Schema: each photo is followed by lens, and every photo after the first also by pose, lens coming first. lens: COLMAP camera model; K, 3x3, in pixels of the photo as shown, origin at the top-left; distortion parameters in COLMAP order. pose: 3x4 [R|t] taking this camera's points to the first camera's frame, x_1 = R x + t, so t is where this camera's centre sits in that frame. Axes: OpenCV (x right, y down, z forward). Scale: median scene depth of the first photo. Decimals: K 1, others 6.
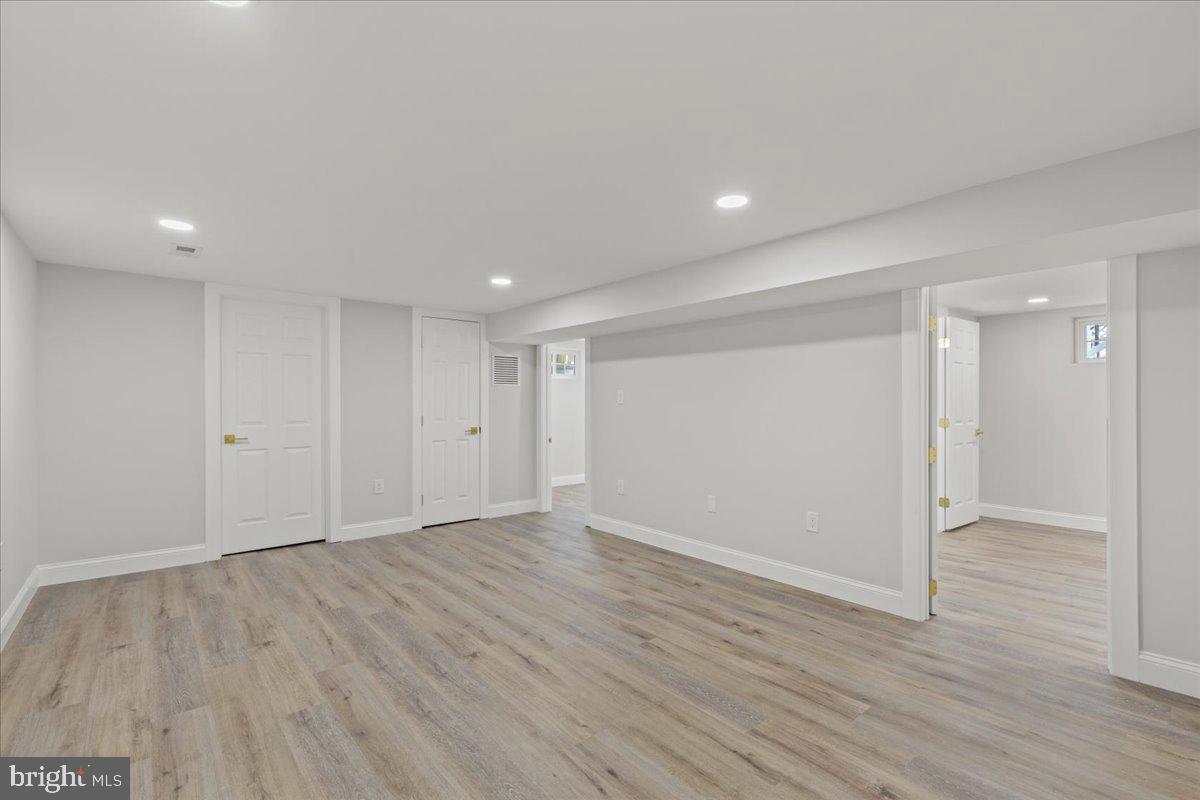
lens RADIAL K [[536.4, 0, 603.1], [0, 536.4, 403.9], [0, 0, 1]] dist [-0.009663, 0.000481]
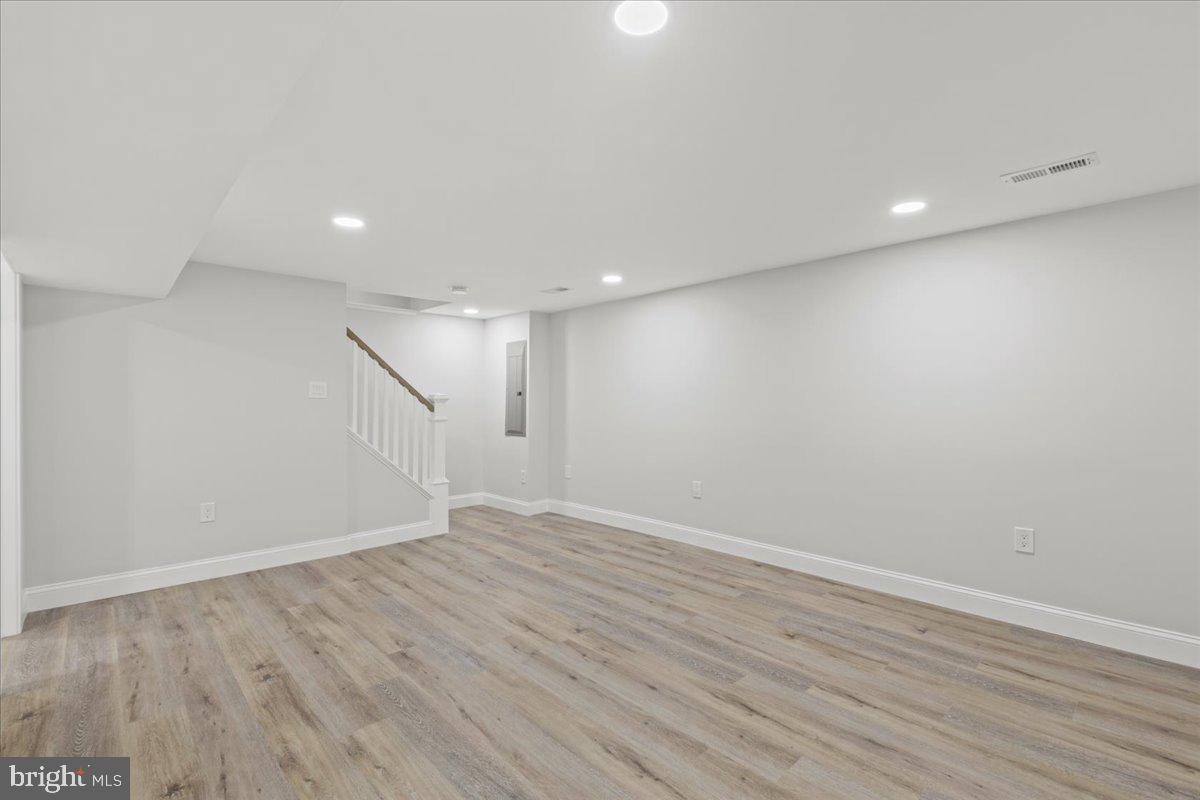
lens RADIAL K [[536.4, 0, 597.8], [0, 536.4, 400.8], [0, 0, 1]] dist [-0.009663, 0.000481]
pose [[-0.999315, 0.000952, -0.037005, -0.226990], [0.001210, 0.999975, -0.006945, 0.012650], [0.036997, -0.006985, -0.999291, 1.967200]]
